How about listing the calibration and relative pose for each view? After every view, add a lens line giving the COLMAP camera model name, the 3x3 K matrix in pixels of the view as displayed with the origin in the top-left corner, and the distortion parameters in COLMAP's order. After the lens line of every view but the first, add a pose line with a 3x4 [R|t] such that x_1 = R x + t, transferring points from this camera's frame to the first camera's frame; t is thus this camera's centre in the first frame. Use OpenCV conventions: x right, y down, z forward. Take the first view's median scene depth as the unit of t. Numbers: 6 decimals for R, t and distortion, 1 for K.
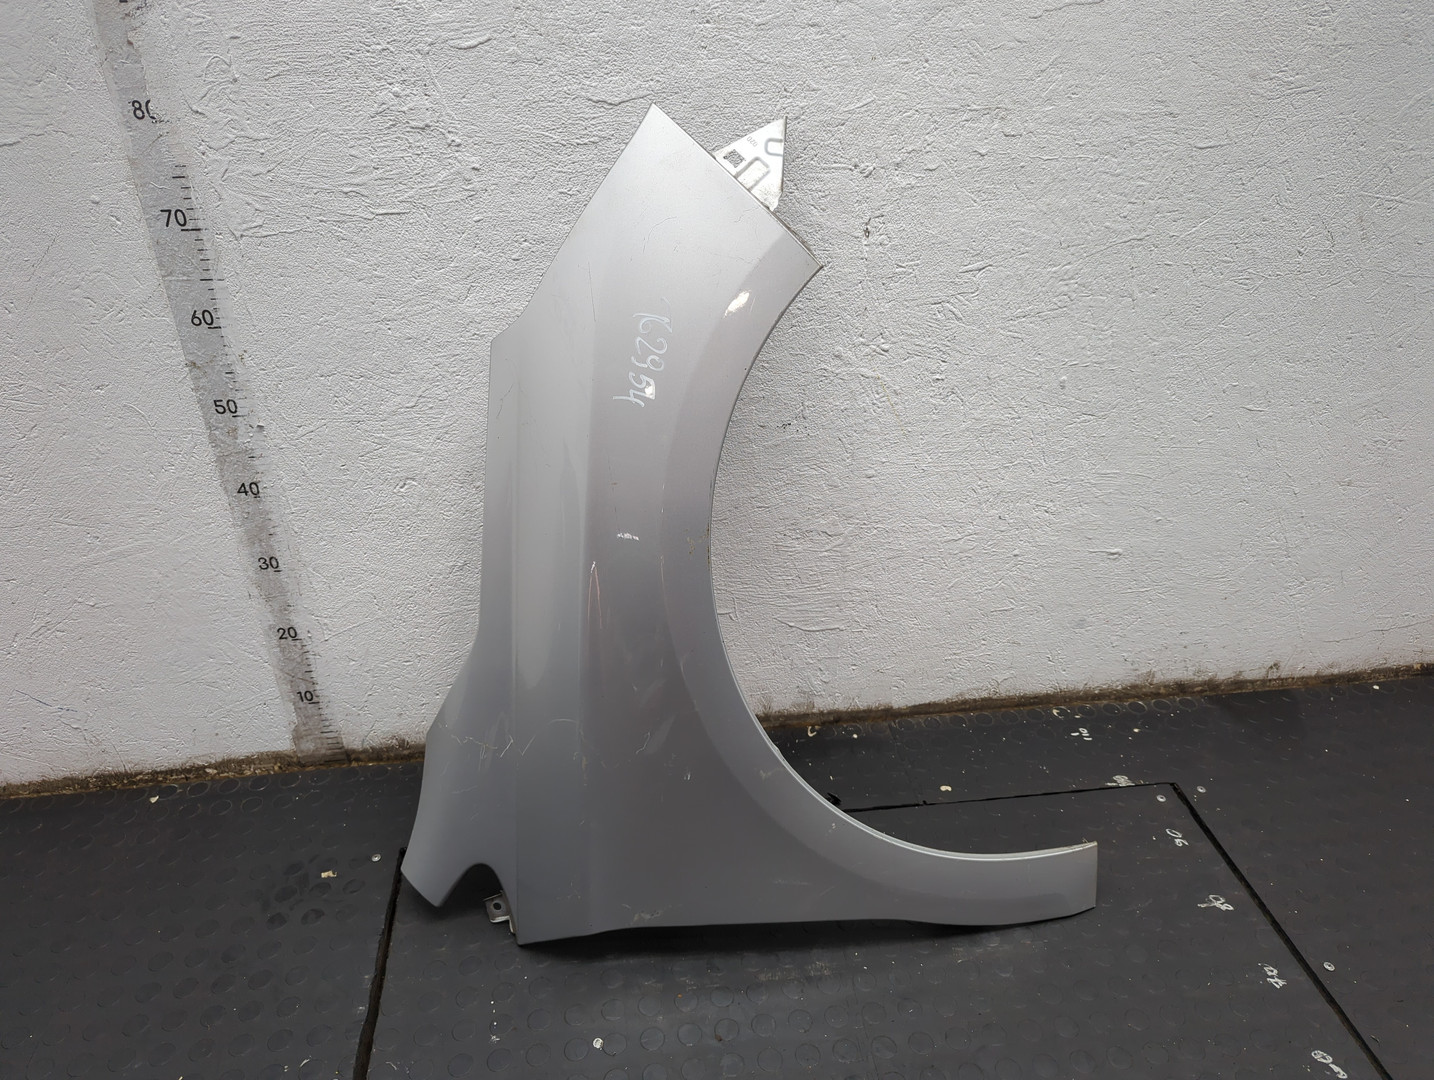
lens RADIAL K [[1004.3, 0, 705.9], [0, 1004.3, 551.3], [0, 0, 1]] dist [0.031612, -0.021063]
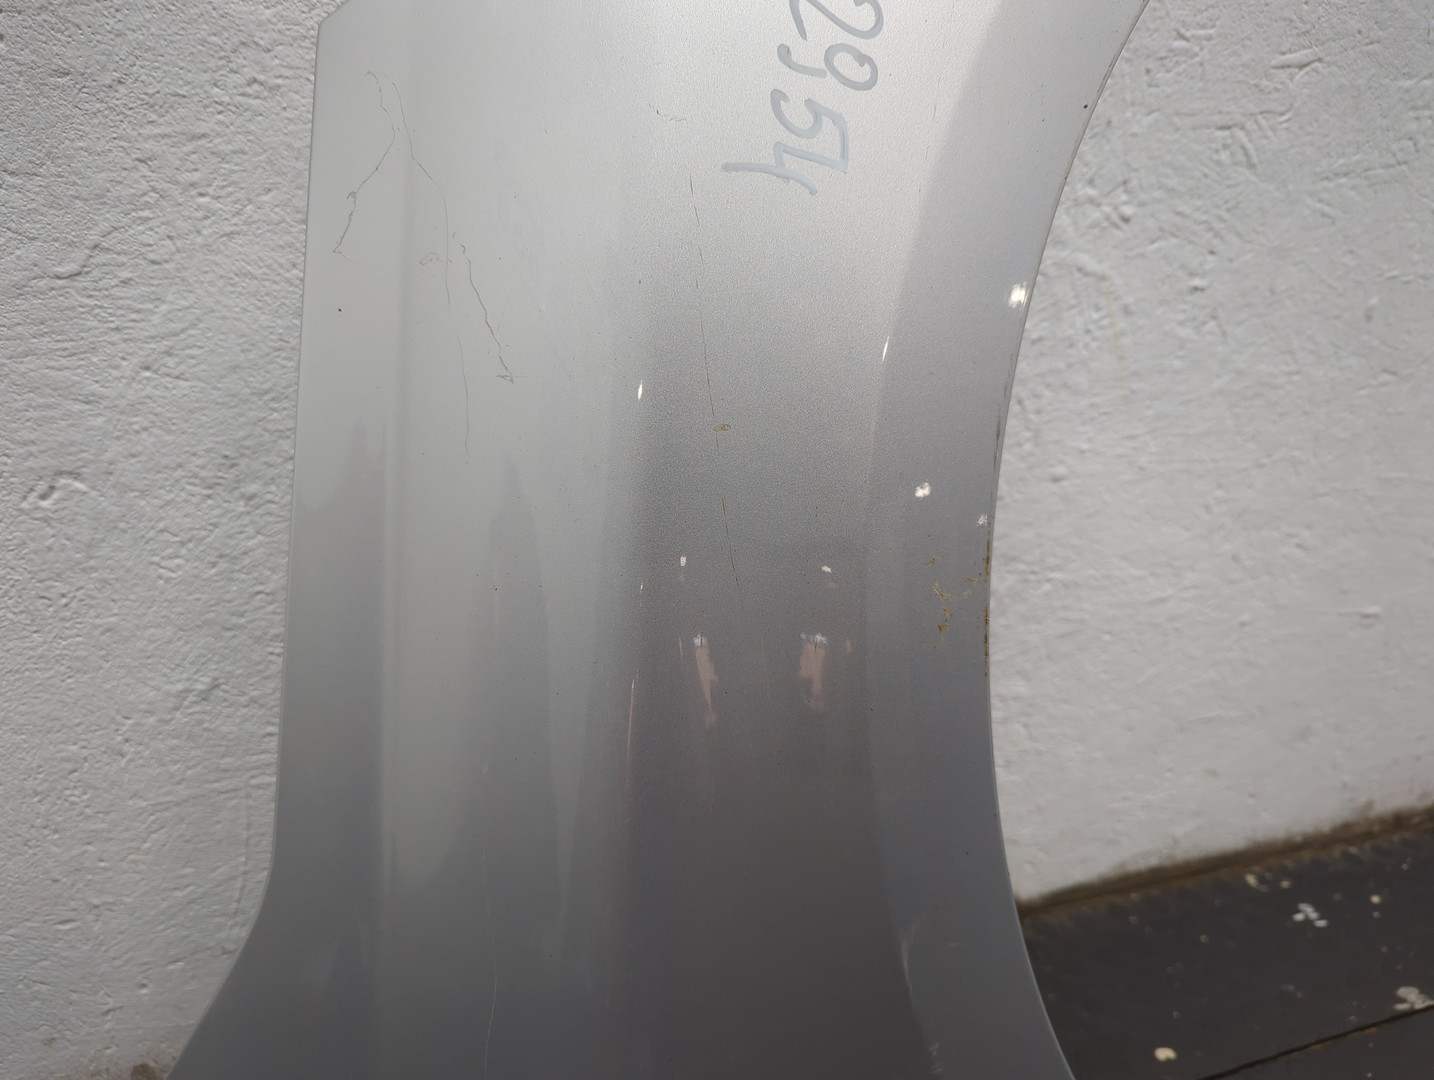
lens RADIAL K [[1045.6, 0, 715.4], [0, 1045.6, 562.4], [0, 0, 1]] dist [0.012269, -0.026495]
pose [[0.970739, -0.020232, 0.239284, -0.146712], [0.039383, 0.996366, -0.075524, 0.002688], [-0.236887, 0.082738, 0.968008, 0.547568]]
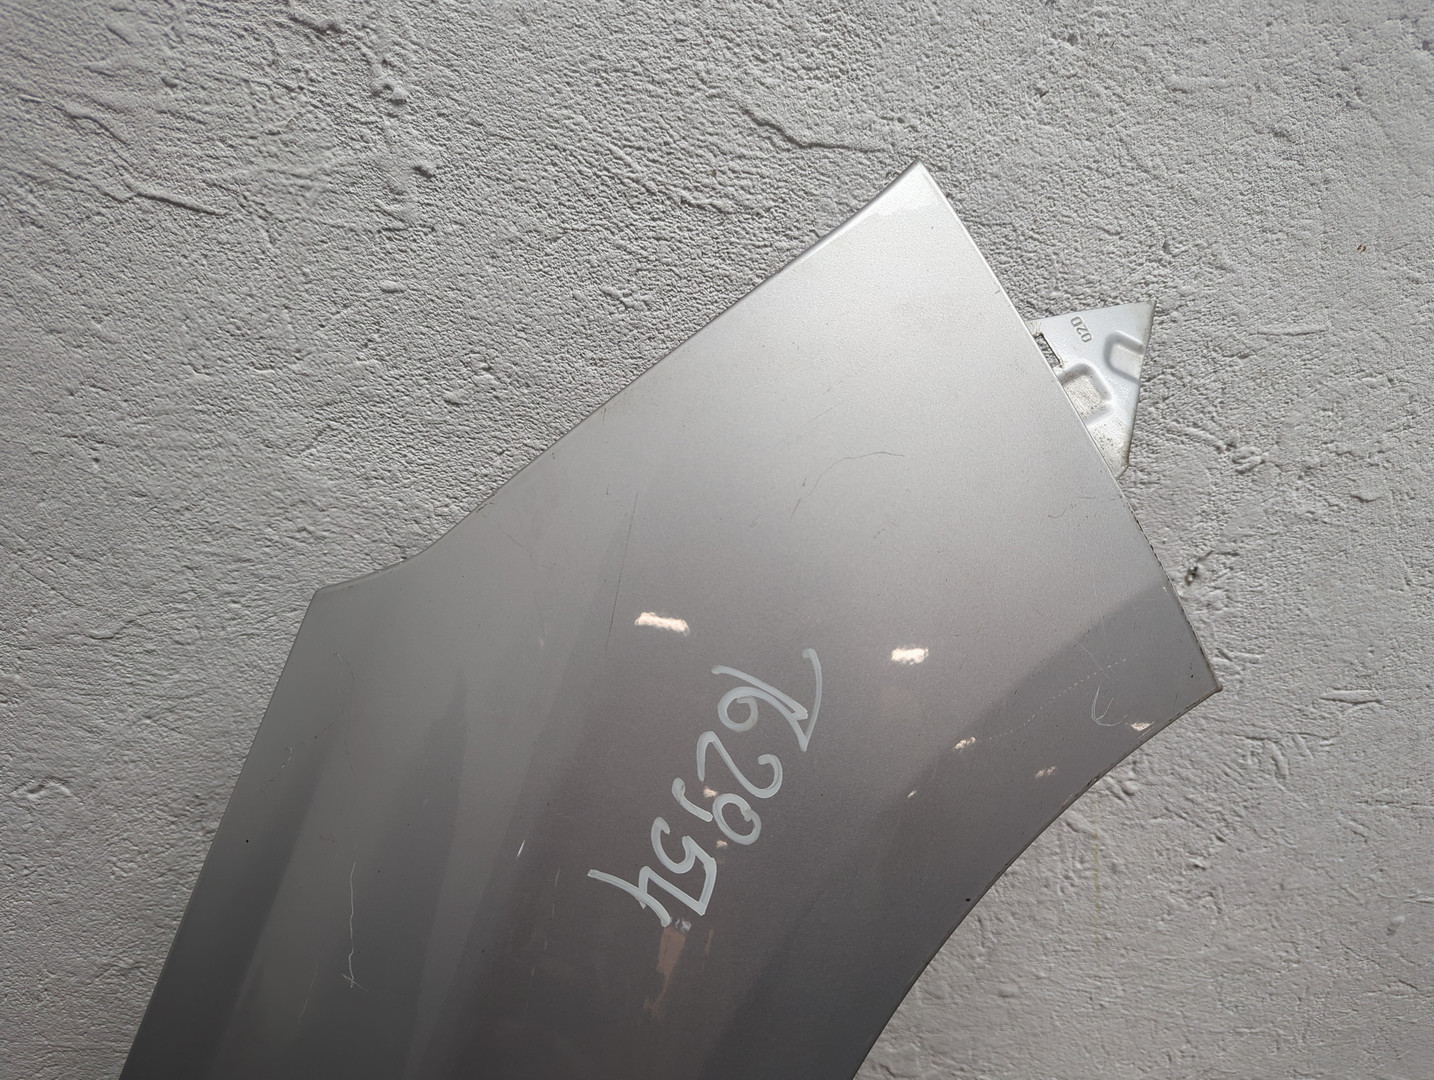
lens RADIAL K [[1021.4, 0, 722.8], [0, 1021.4, 553.9], [0, 0, 1]] dist [0.047219, -0.064788]
pose [[0.949692, 0.296111, 0.101998, -0.095261], [-0.279464, 0.948242, -0.150788, -0.176191], [-0.141369, 0.114697, 0.983290, 0.510571]]
